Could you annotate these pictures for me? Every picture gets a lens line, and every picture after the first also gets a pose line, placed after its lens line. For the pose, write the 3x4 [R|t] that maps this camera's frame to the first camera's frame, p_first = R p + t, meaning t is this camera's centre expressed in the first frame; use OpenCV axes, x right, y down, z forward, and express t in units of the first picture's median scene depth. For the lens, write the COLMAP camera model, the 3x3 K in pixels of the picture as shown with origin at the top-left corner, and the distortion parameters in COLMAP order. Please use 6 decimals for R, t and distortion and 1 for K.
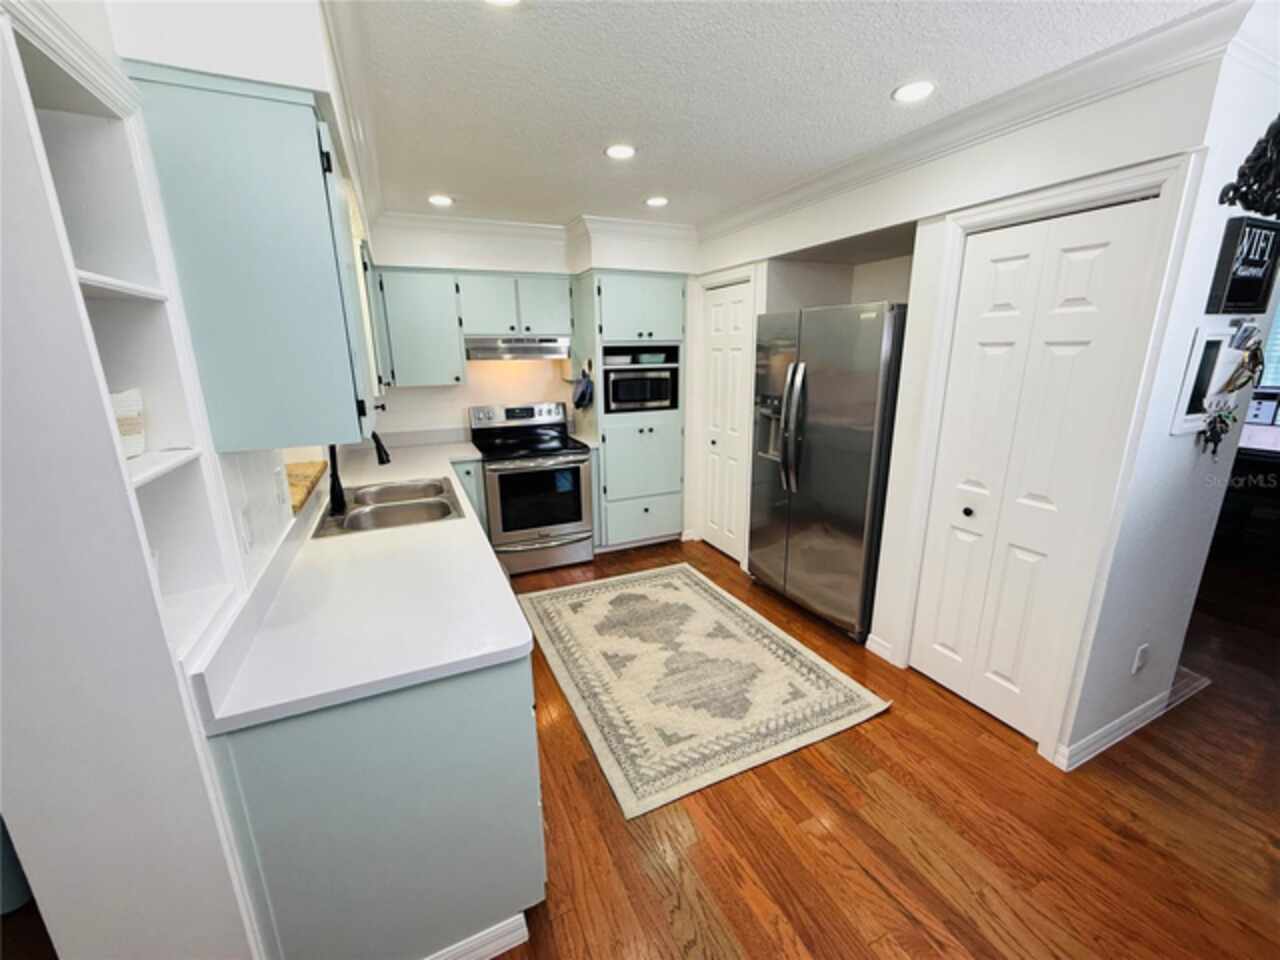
lens RADIAL K [[511.0, 0, 640.6], [0, 511.0, 478.7], [0, 0, 1]] dist [0.006145, -0.000132]
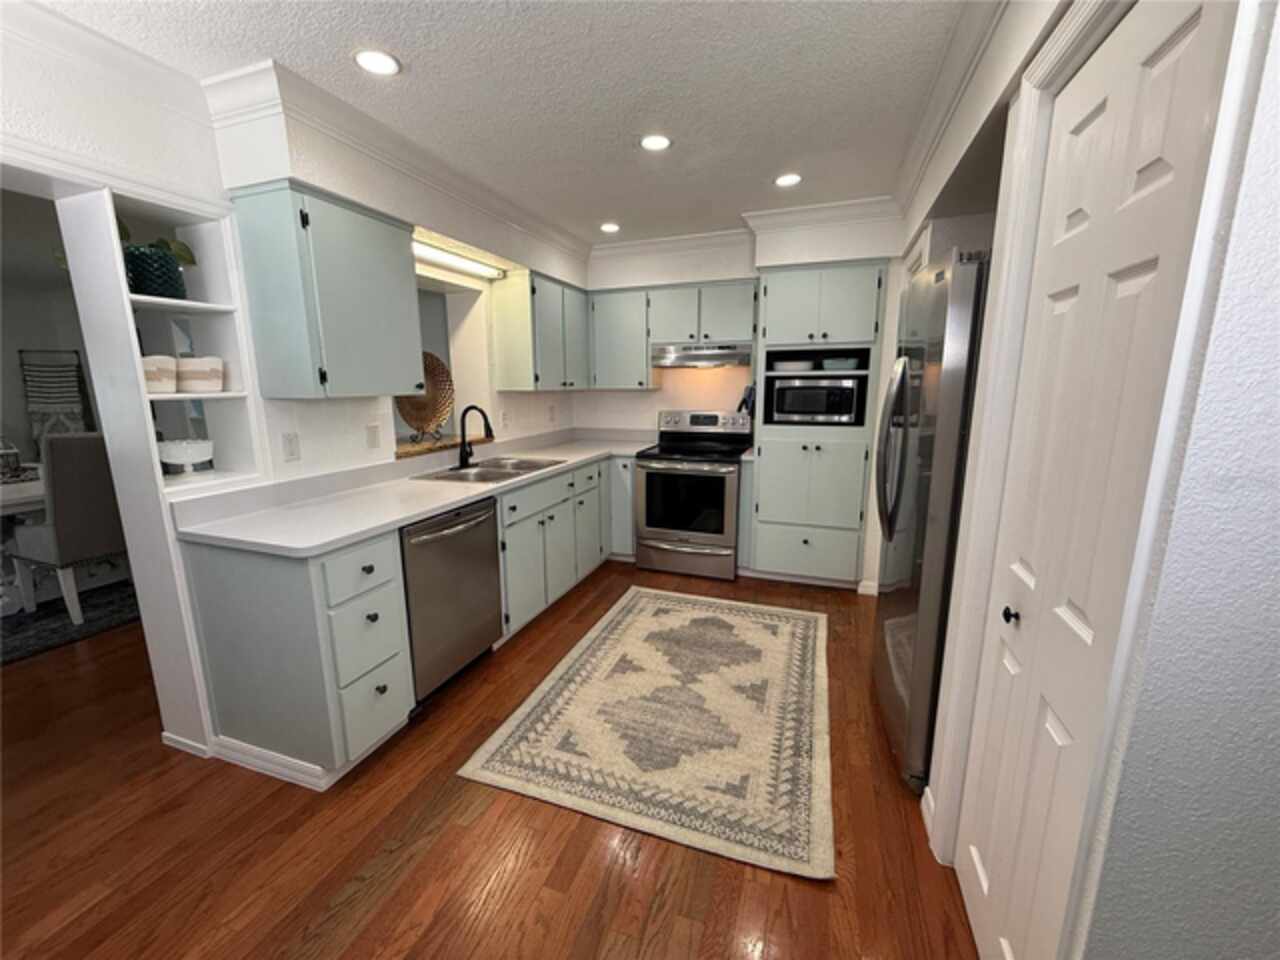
lens RADIAL K [[511.0, 0, 638.3], [0, 511.0, 479.0], [0, 0, 1]] dist [0.006145, -0.000132]
pose [[0.712055, 0.138500, -0.688328, 0.482366], [-0.172719, 0.984779, 0.019477, -0.011929], [0.680548, 0.105019, 0.725138, 0.229872]]
